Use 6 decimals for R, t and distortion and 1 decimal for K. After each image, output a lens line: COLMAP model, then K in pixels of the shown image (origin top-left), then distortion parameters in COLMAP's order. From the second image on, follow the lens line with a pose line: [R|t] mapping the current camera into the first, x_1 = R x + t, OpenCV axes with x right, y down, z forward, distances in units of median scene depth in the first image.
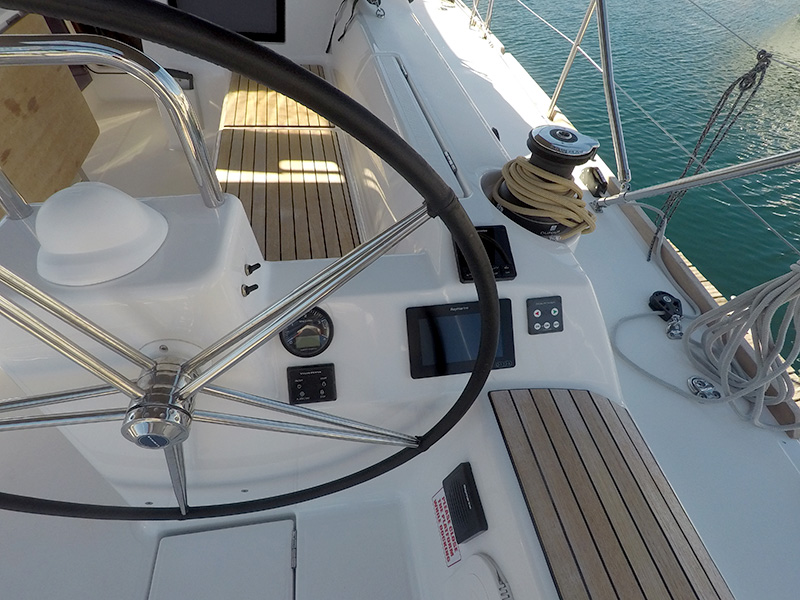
lens RADIAL K [[411.4, 0, 400.0], [0, 411.4, 300.0], [0, 0, 1]] dist [-0.002807, -0.001454]
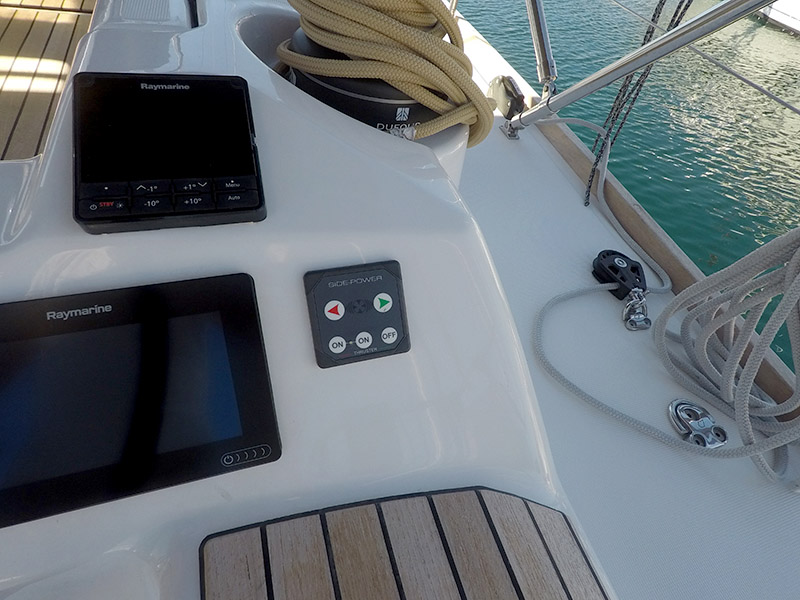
lens RADIAL K [[411.4, 0, 400.0], [0, 411.4, 300.0], [0, 0, 1]] dist [-0.002807, -0.001454]
pose [[0.988313, -0.057051, 0.141357, 0.288603], [0.050238, 0.997418, 0.051313, 0.006409], [-0.143920, -0.043611, 0.988628, 0.531792]]
